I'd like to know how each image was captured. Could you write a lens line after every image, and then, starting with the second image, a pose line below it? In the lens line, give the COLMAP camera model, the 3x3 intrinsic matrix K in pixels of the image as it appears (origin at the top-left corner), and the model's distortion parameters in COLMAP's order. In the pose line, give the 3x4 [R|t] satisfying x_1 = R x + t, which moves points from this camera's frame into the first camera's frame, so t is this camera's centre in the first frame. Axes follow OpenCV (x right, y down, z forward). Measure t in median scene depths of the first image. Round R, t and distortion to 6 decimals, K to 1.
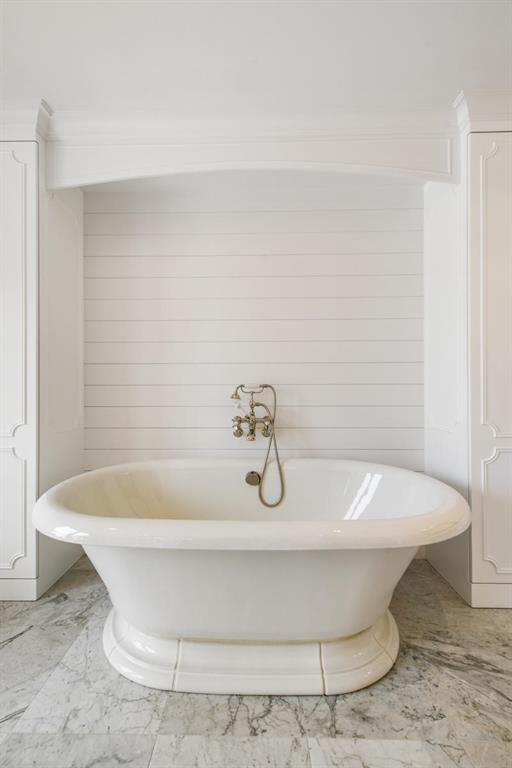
lens RADIAL K [[341.5, 0, 251.8], [0, 341.5, 382.5], [0, 0, 1]] dist [0.002719, 0.000518]
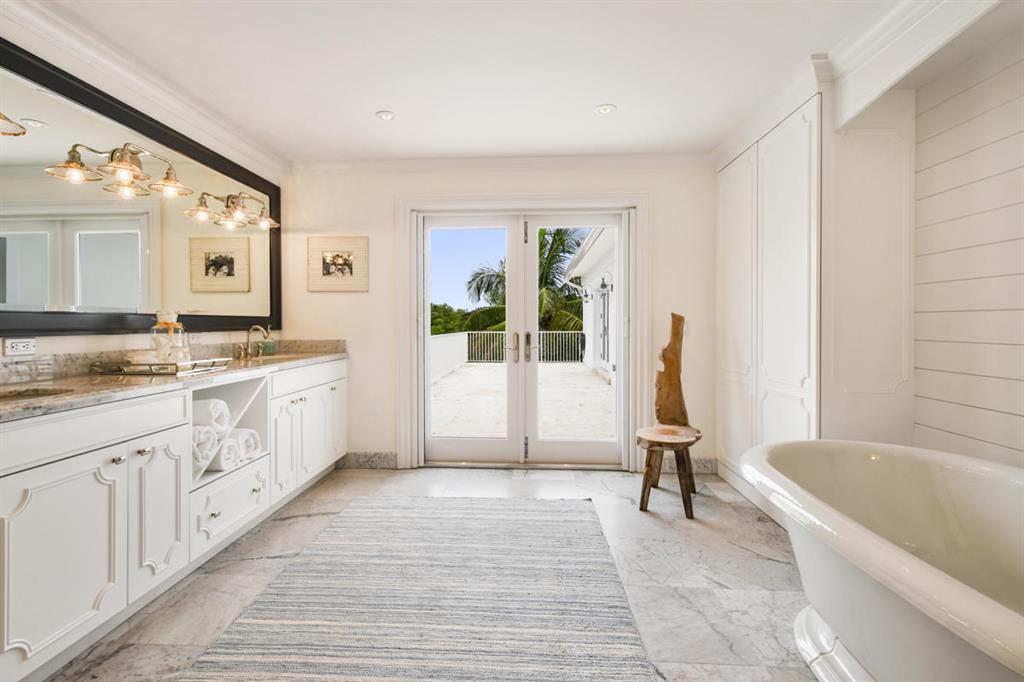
lens RADIAL K [[463.8, 0, 510.5], [0, 463.8, 328.4], [0, 0, 1]] dist [0.008689, -0.000968]
pose [[-0.024443, 0.014686, -0.999593, 0.746285], [-0.001494, 0.999890, 0.014727, -0.039913], [0.999700, 0.001854, -0.024418, 0.142468]]
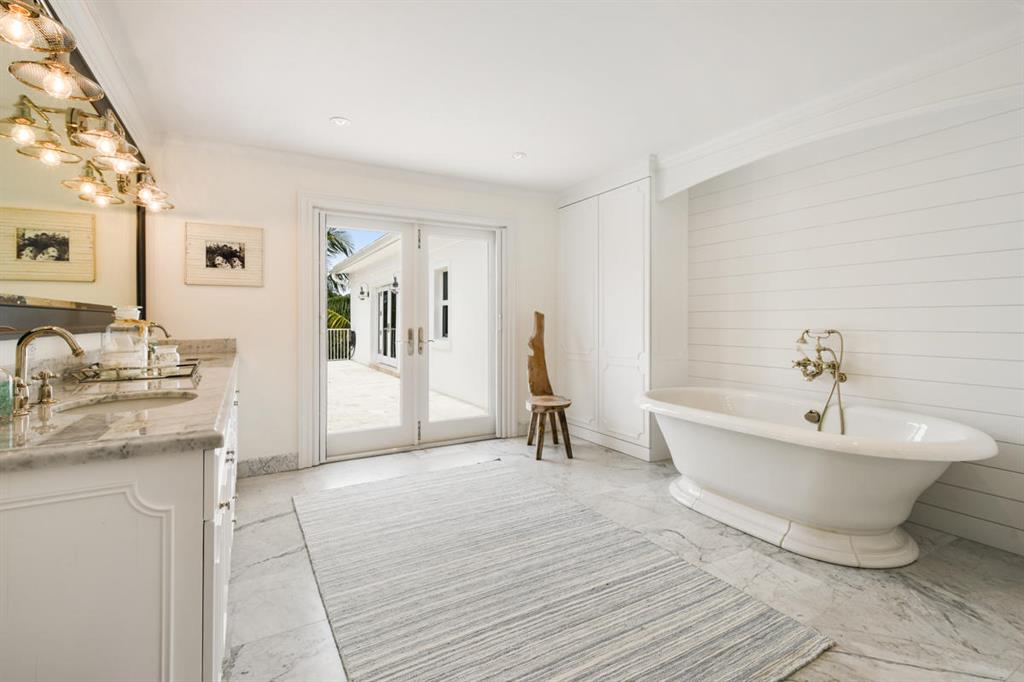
lens RADIAL K [[459.4, 0, 508.6], [0, 459.4, 325.8], [0, 0, 1]] dist [0.004248, -0.000690]
pose [[0.511387, 0.012500, -0.859260, 0.888015], [0.001376, 0.999881, 0.015364, -0.036716], [0.859350, -0.009039, 0.511309, -0.672925]]
